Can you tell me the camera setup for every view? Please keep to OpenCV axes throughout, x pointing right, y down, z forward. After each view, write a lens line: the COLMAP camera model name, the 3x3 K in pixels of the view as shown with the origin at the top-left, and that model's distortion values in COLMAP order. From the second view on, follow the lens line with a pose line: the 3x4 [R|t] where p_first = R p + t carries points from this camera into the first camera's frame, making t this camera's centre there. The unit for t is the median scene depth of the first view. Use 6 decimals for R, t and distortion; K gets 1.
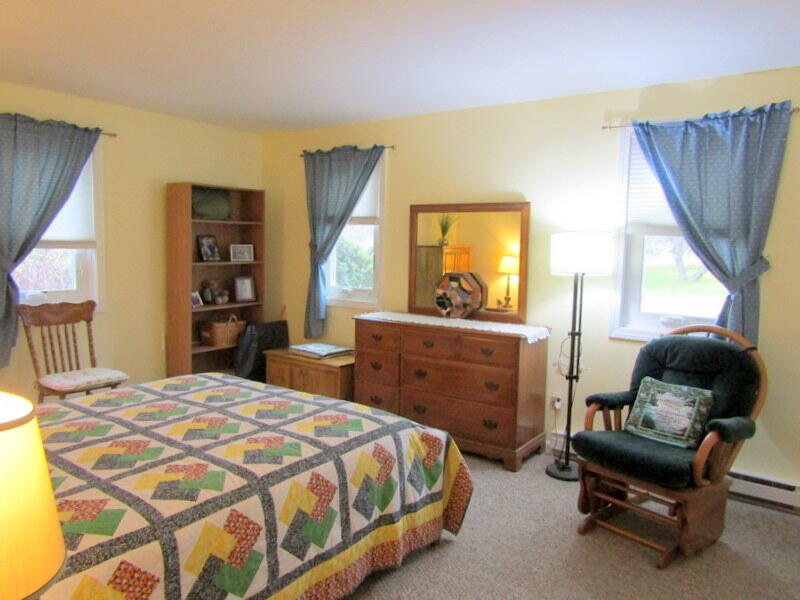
lens RADIAL K [[593.0, 0, 408.0], [0, 593.0, 300.1], [0, 0, 1]] dist [-0.011171, -0.007782]
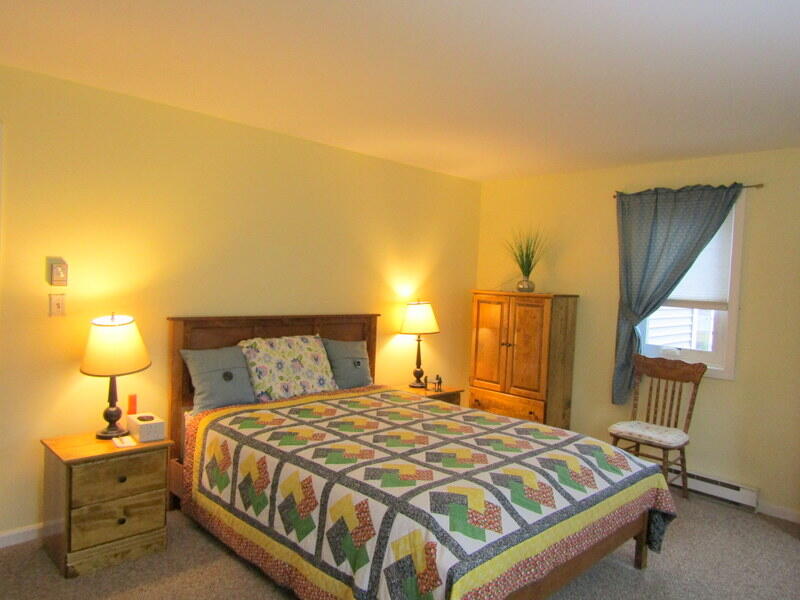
lens RADIAL K [[593.0, 0, 408.0], [0, 593.0, 300.1], [0, 0, 1]] dist [-0.011171, -0.007782]
pose [[-0.176362, 0.009749, -0.984277, 0.523544], [-0.148307, 0.988273, 0.036362, -0.068881], [0.973089, 0.152388, -0.172848, 0.728961]]
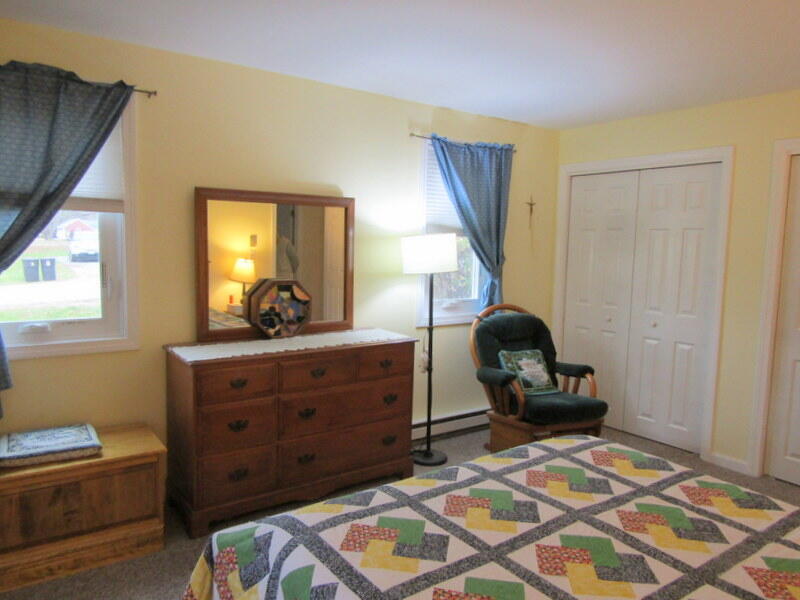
lens RADIAL K [[571.7, 0, 400.0], [0, 571.7, 300.0], [0, 0, 1]] dist [-0.004783, -0.002289]
pose [[0.319517, -0.109803, 0.941197, -0.652564], [0.075509, 0.993055, 0.090219, -0.084662], [-0.944567, 0.042242, 0.325589, 0.661876]]
